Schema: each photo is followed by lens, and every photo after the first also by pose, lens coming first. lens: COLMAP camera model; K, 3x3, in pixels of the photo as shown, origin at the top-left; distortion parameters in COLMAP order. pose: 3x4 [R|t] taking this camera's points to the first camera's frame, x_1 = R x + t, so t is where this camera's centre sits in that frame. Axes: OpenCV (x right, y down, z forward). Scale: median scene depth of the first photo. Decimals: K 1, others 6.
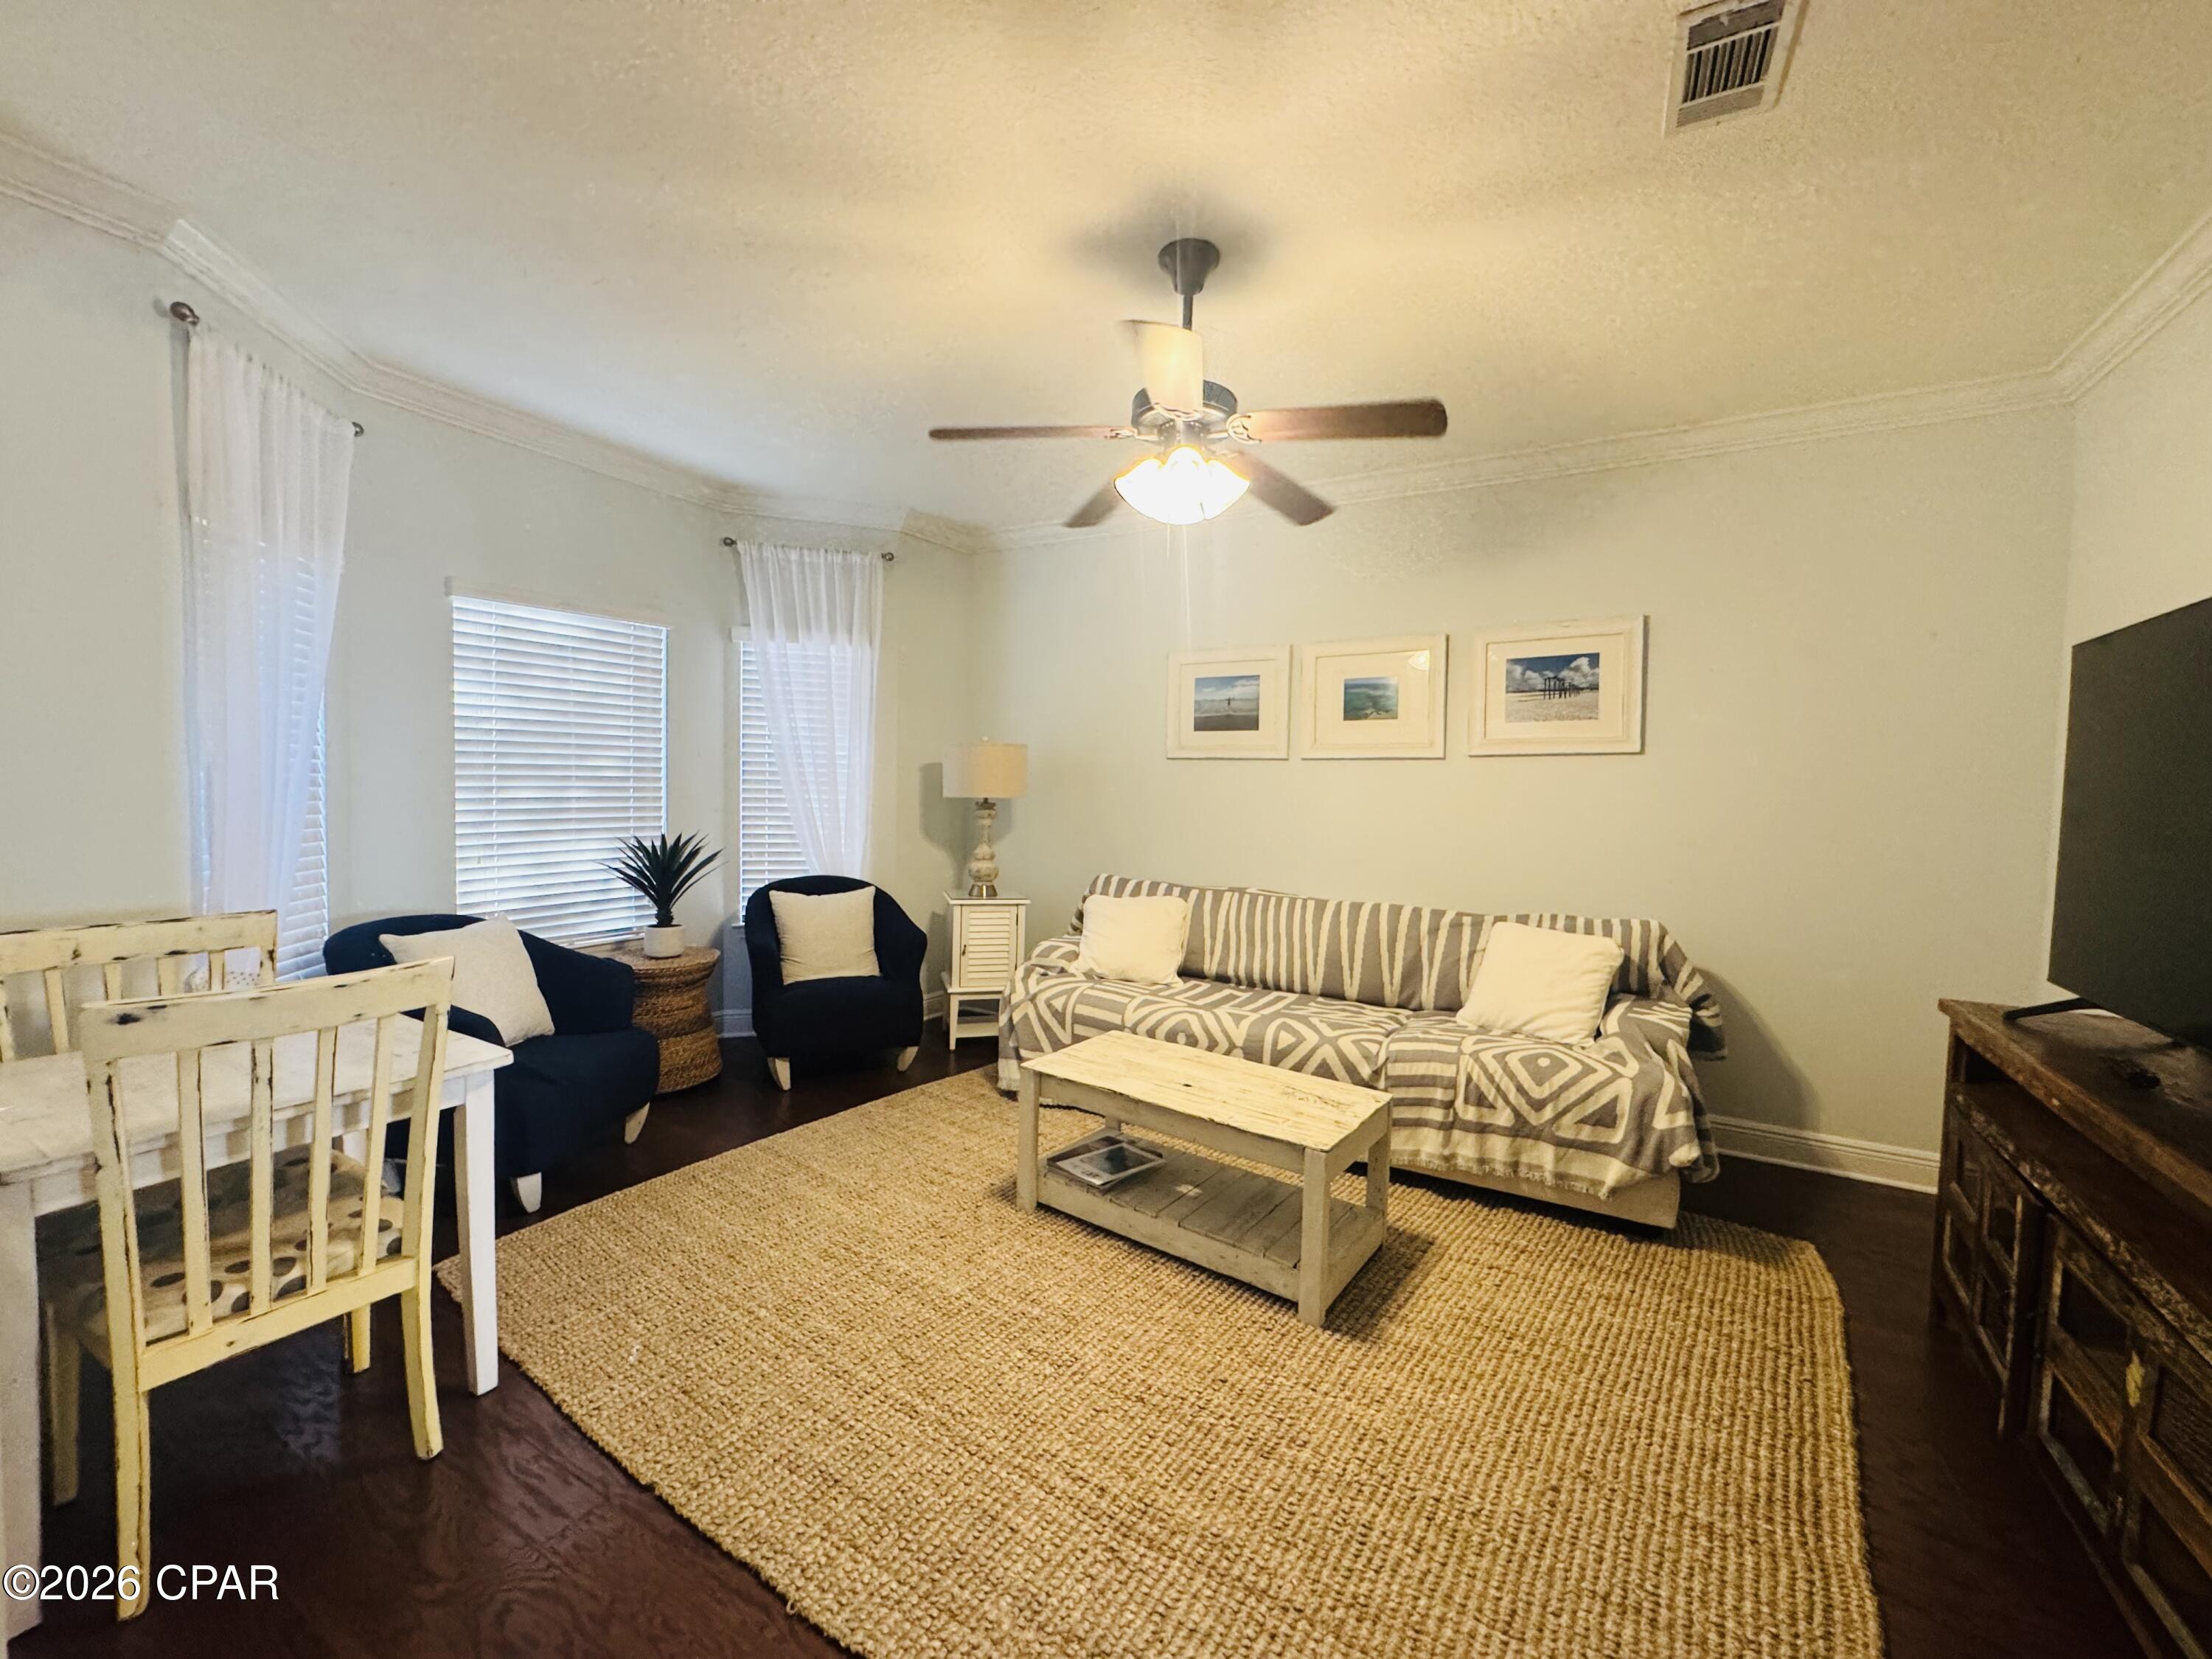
lens RADIAL K [[891.0, 0, 1095.4], [0, 891.0, 827.5], [0, 0, 1]] dist [-0.004960, -0.000401]
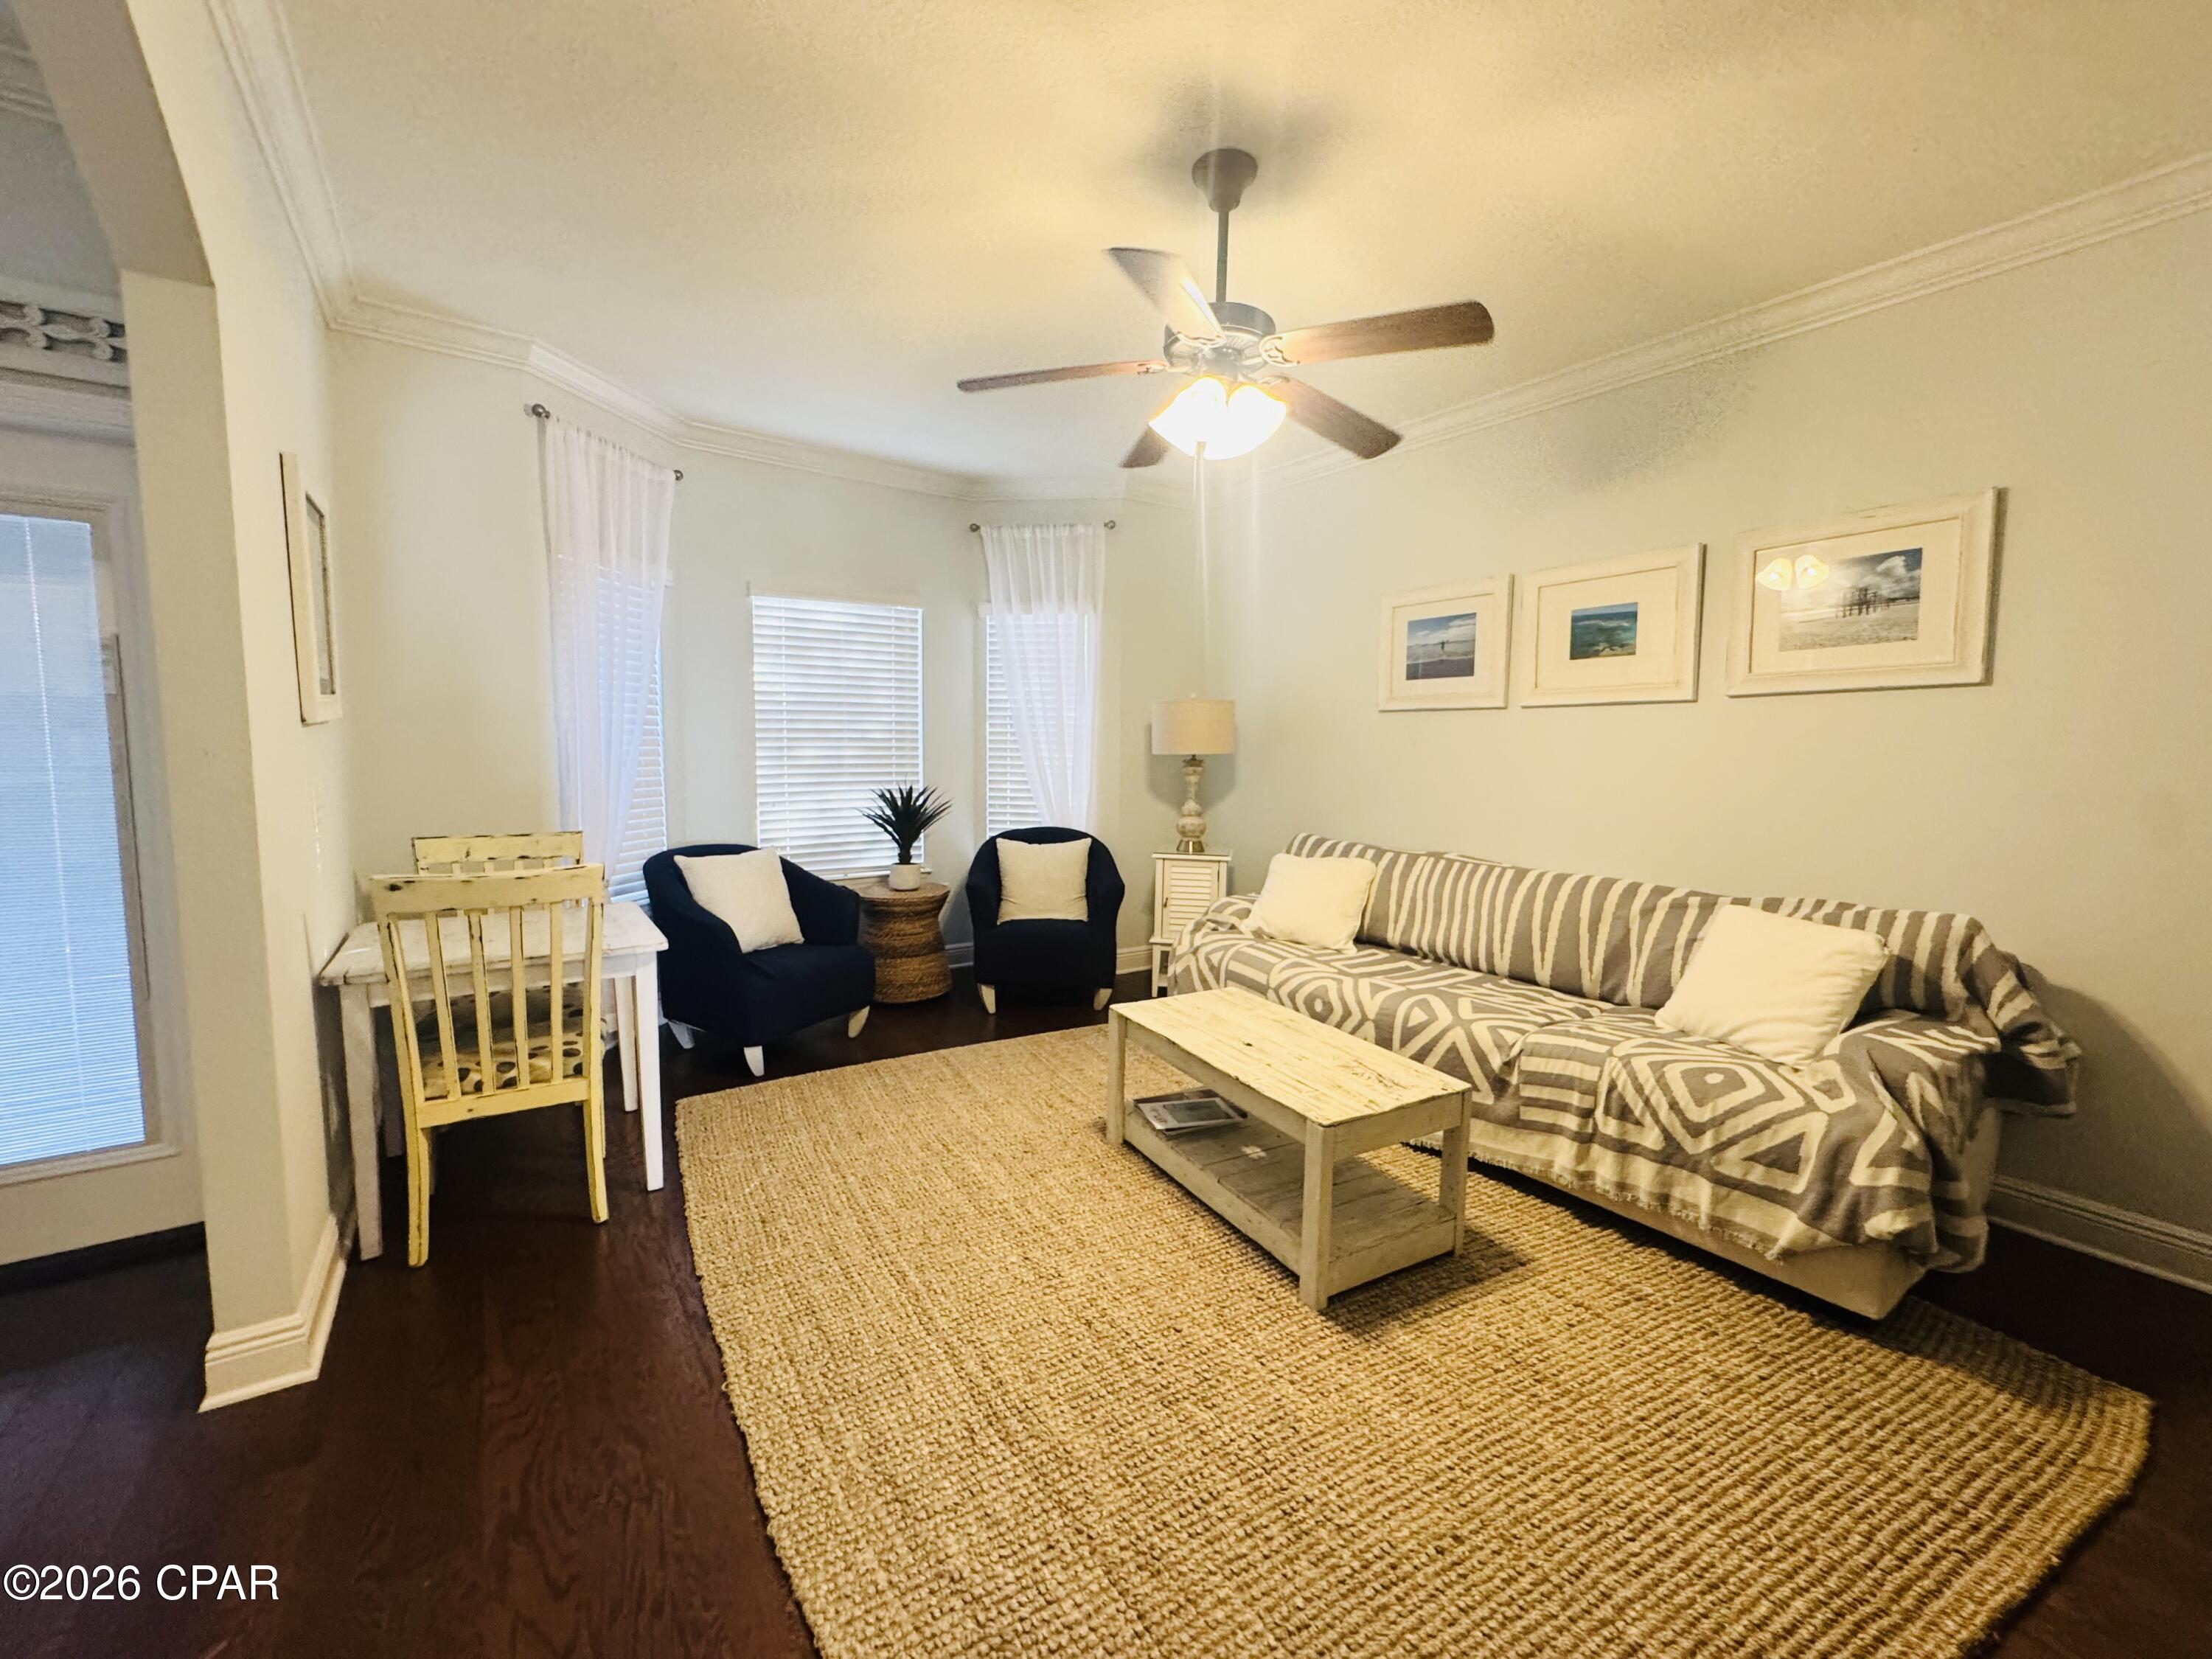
lens RADIAL K [[891.0, 0, 1096.0], [0, 891.0, 825.9], [0, 0, 1]] dist [-0.004960, -0.000401]
pose [[0.904461, 0.028158, -0.425627, 0.331408], [-0.012678, 0.999153, 0.039160, 0.014501], [0.426369, -0.030022, 0.904051, 0.055080]]
